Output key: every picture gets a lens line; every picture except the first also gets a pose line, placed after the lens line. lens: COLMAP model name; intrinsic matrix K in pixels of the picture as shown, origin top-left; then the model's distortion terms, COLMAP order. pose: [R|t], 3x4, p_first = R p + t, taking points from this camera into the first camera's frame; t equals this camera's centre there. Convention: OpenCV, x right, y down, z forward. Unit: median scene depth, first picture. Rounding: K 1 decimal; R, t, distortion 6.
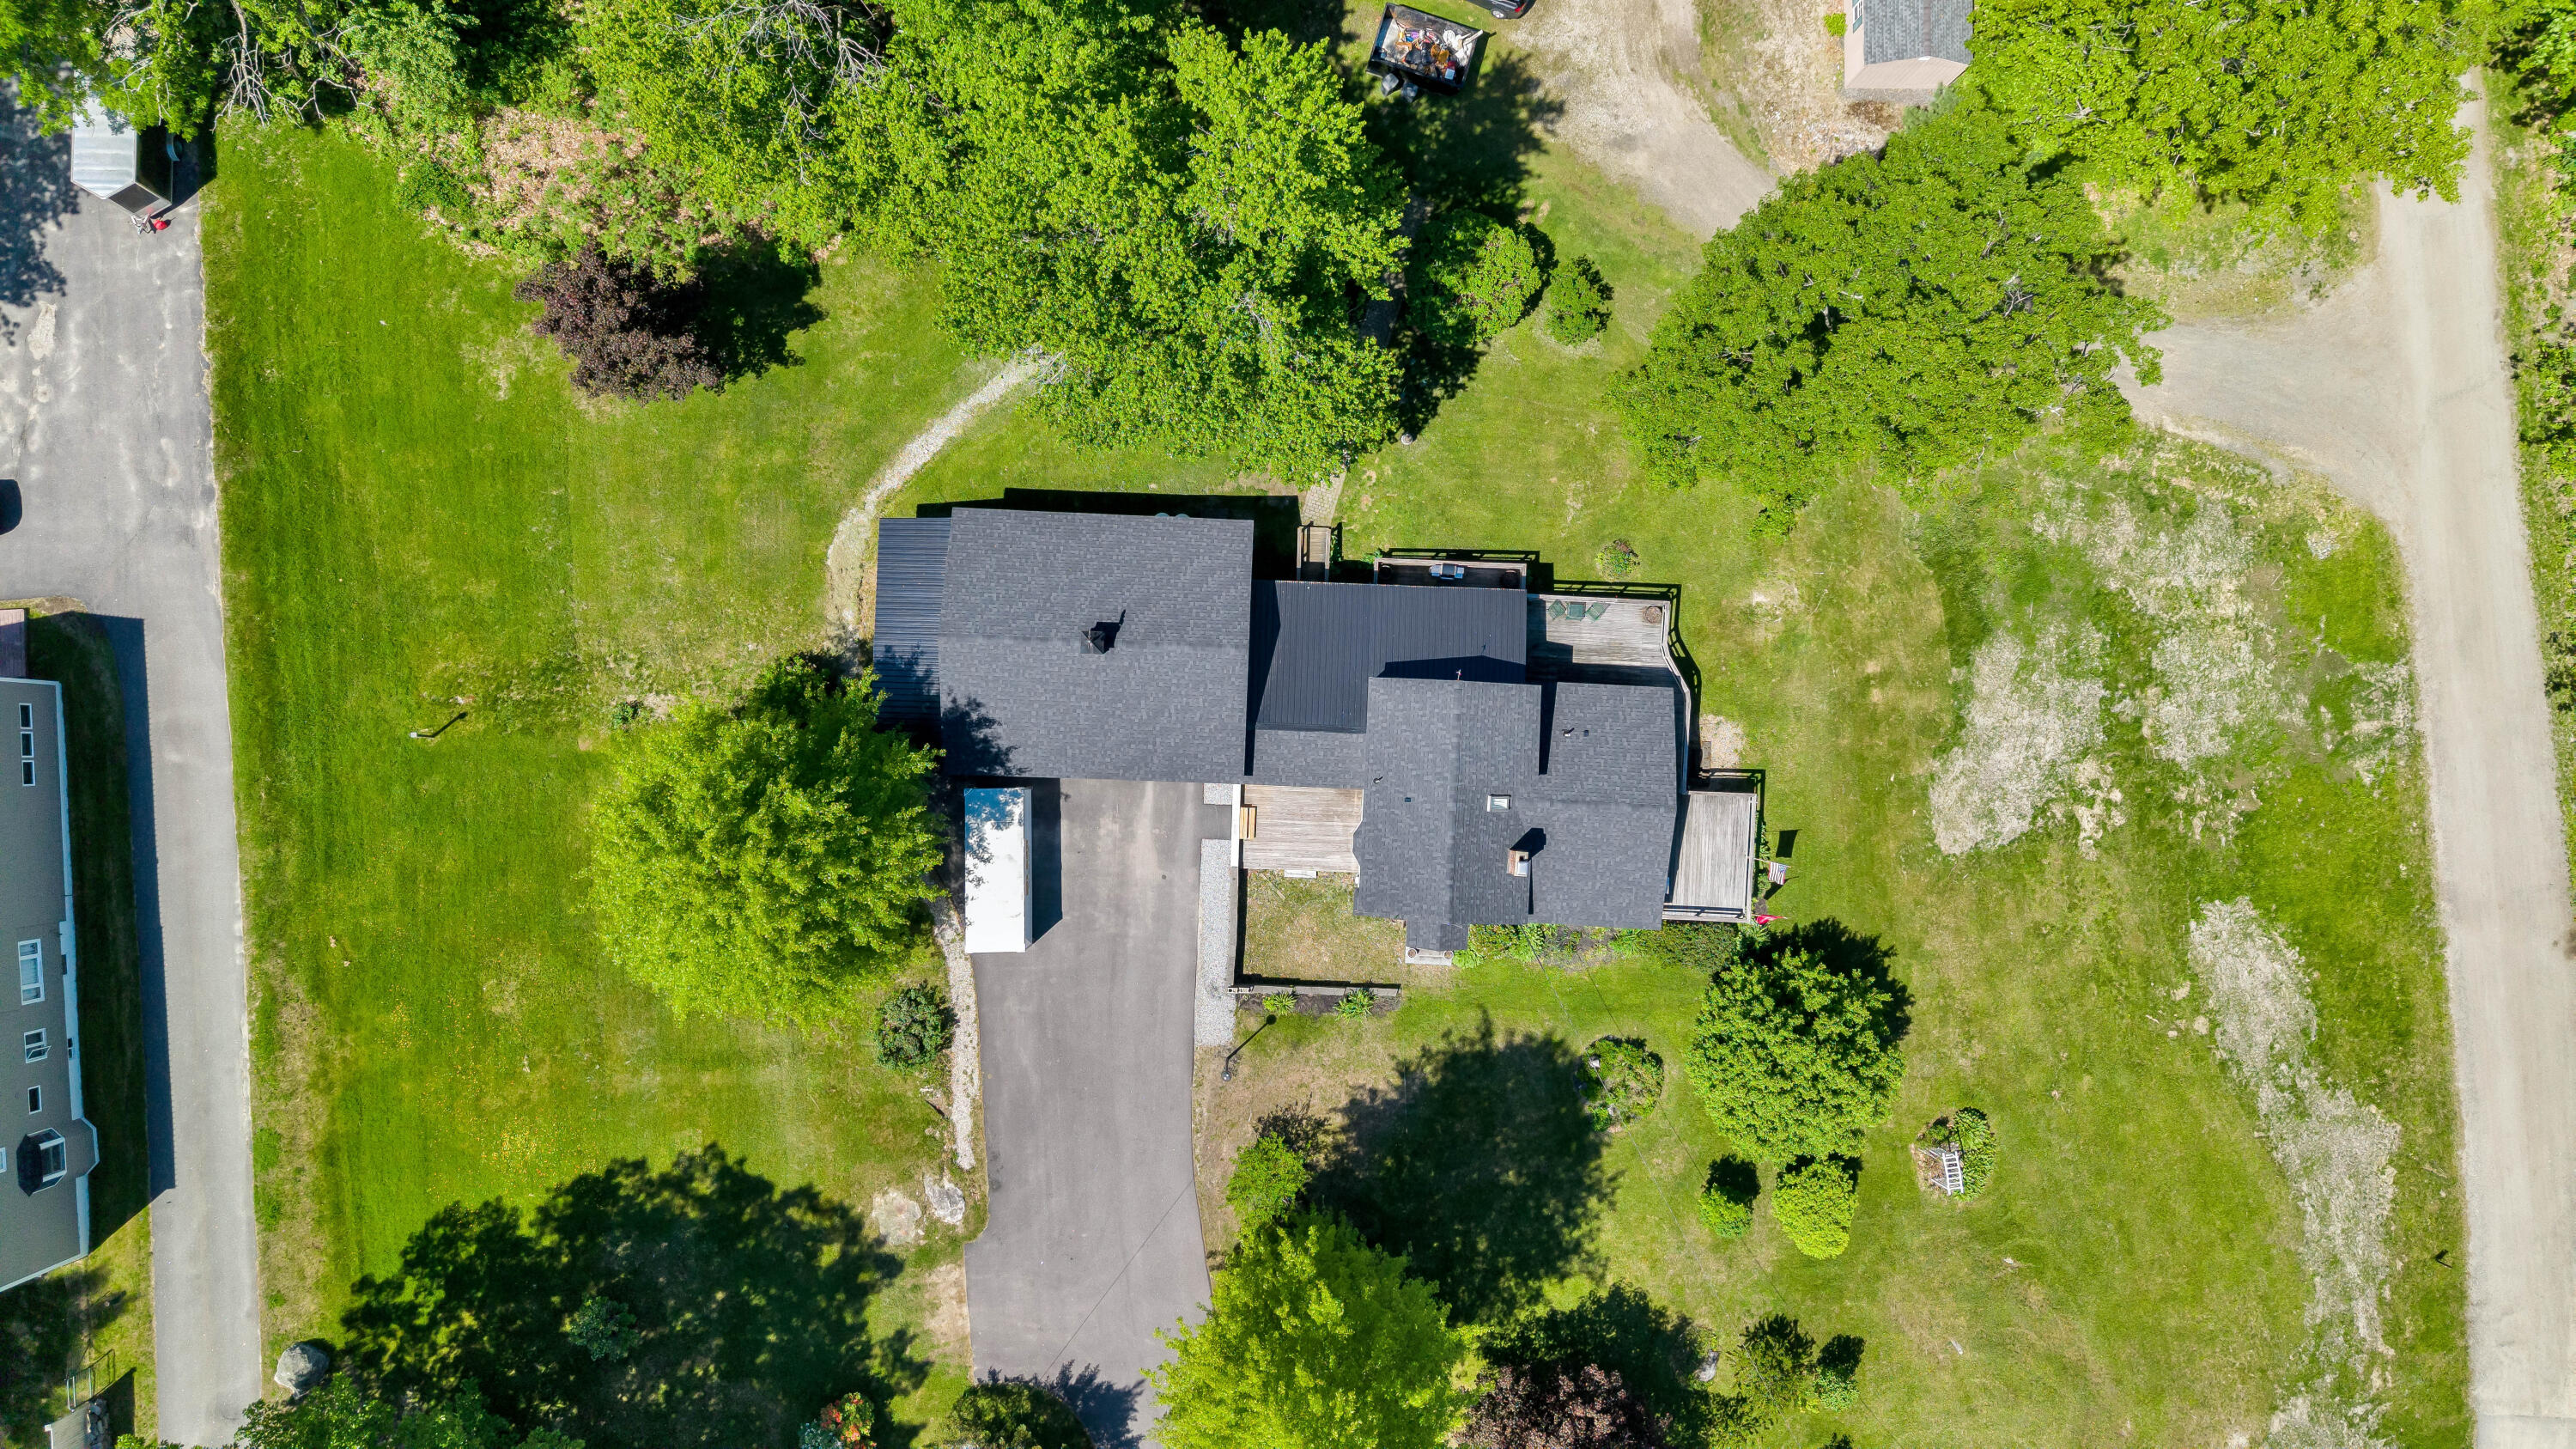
lens RADIAL K [[1730.6, 0, 1304.4], [0, 1730.6, 743.1], [0, 0, 1]] dist [0.041117, -0.041599]
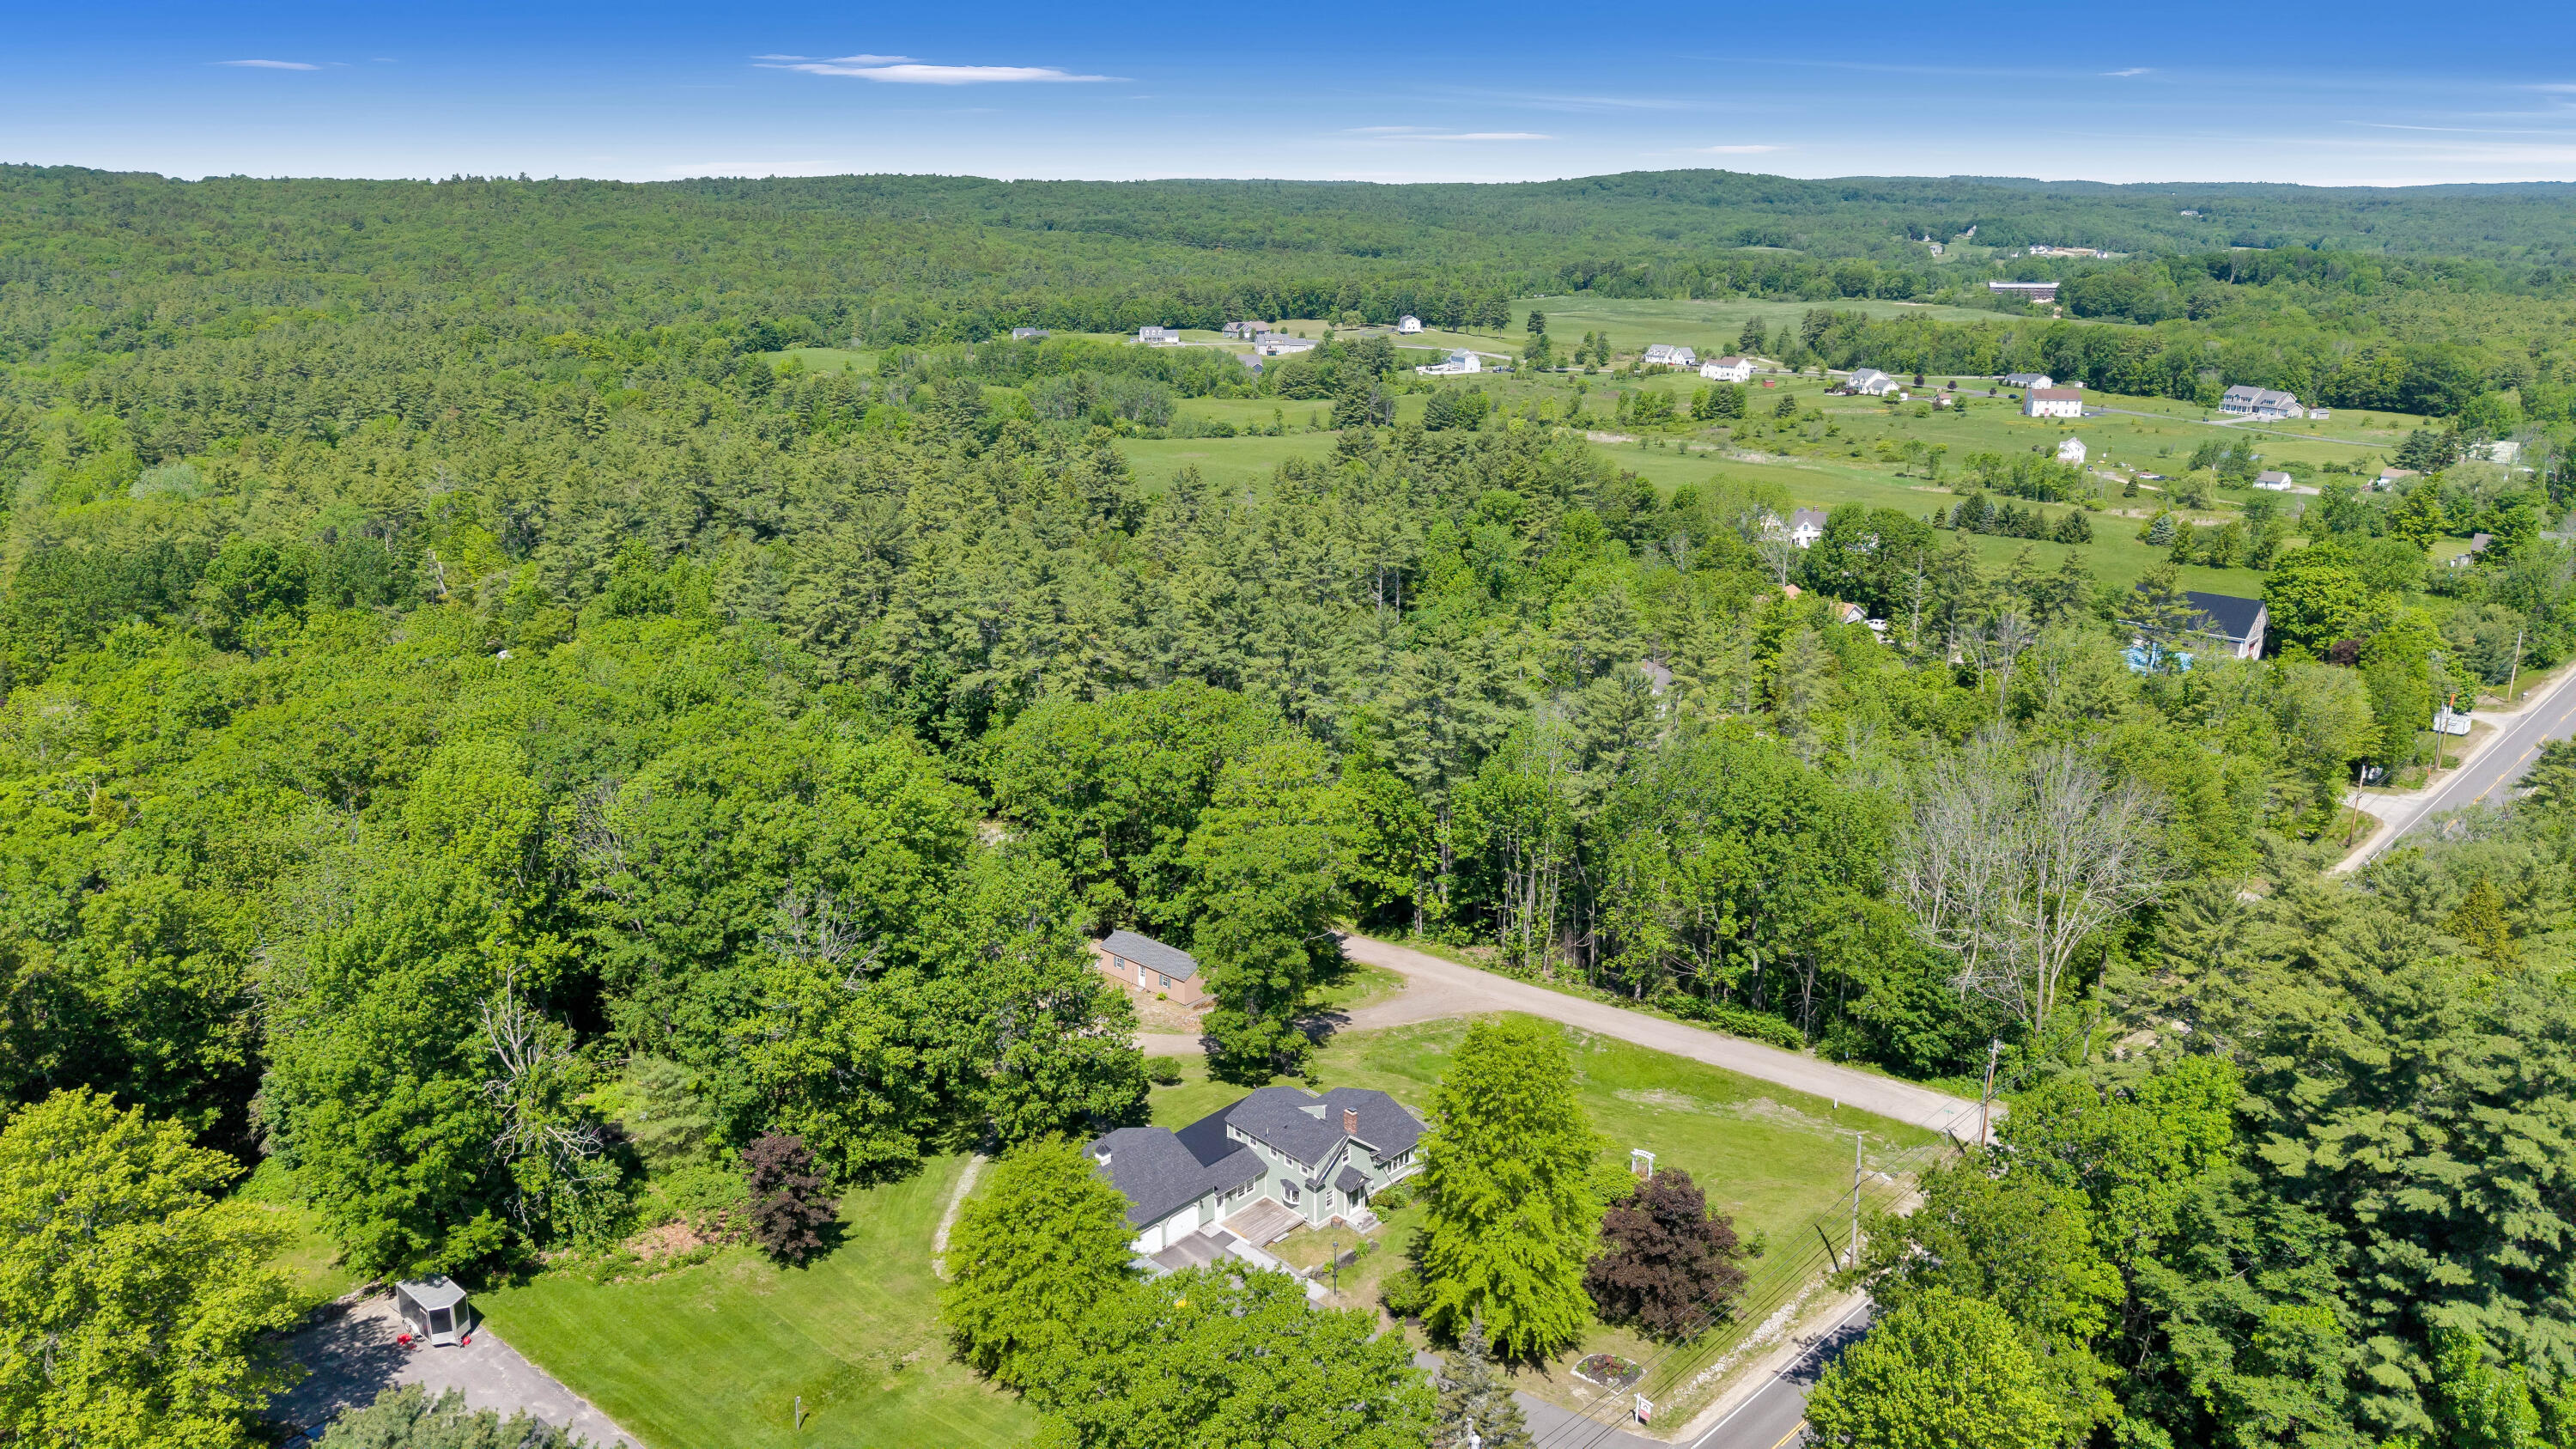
lens RADIAL K [[1730.6, 0, 1302.2], [0, 1730.6, 725.4], [0, 0, 1]] dist [0.041117, -0.041599]
pose [[0.668035, -0.237865, 0.705088, -1.091880], [0.744121, 0.208982, -0.634516, 1.089690], [0.003578, 0.948550, 0.316608, -0.002349]]
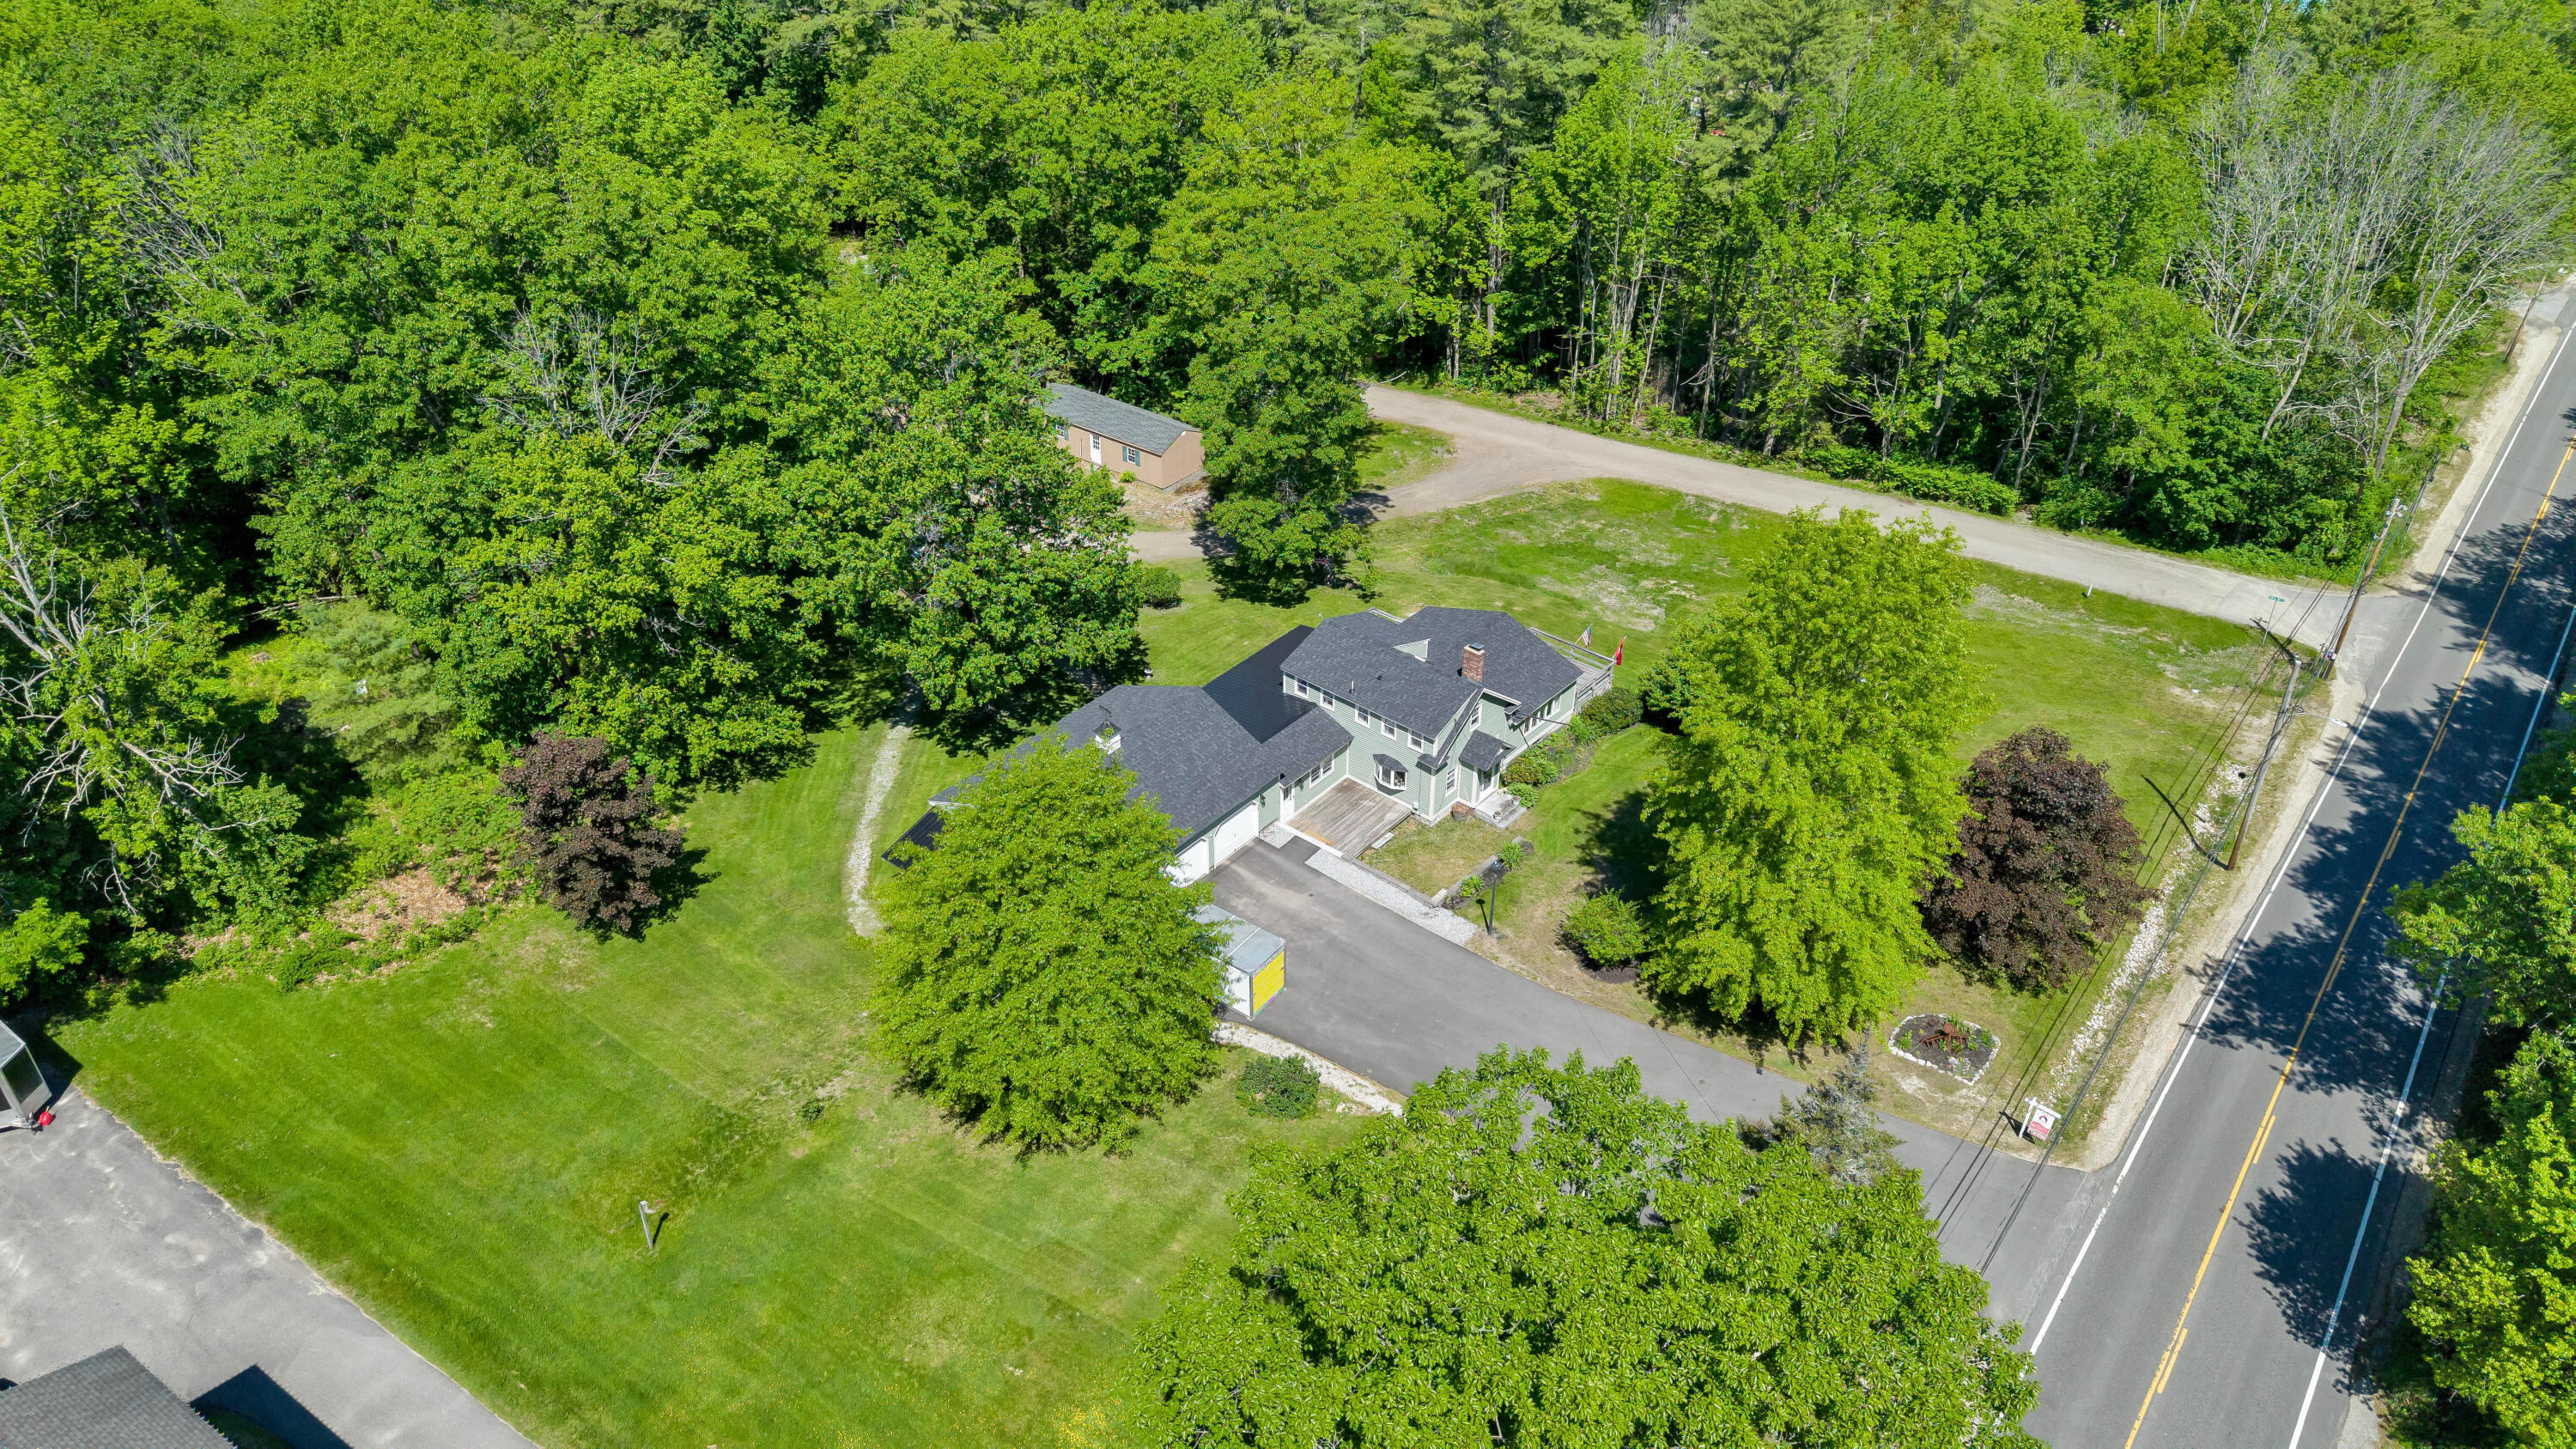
lens RADIAL K [[1730.6, 0, 1307.6], [0, 1730.6, 730.4], [0, 0, 1]] dist [0.041117, -0.041599]
pose [[0.600292, -0.472215, 0.645494, -0.730895], [0.799762, 0.359951, -0.480433, 0.558243], [-0.005479, 0.804642, 0.593735, 0.301063]]
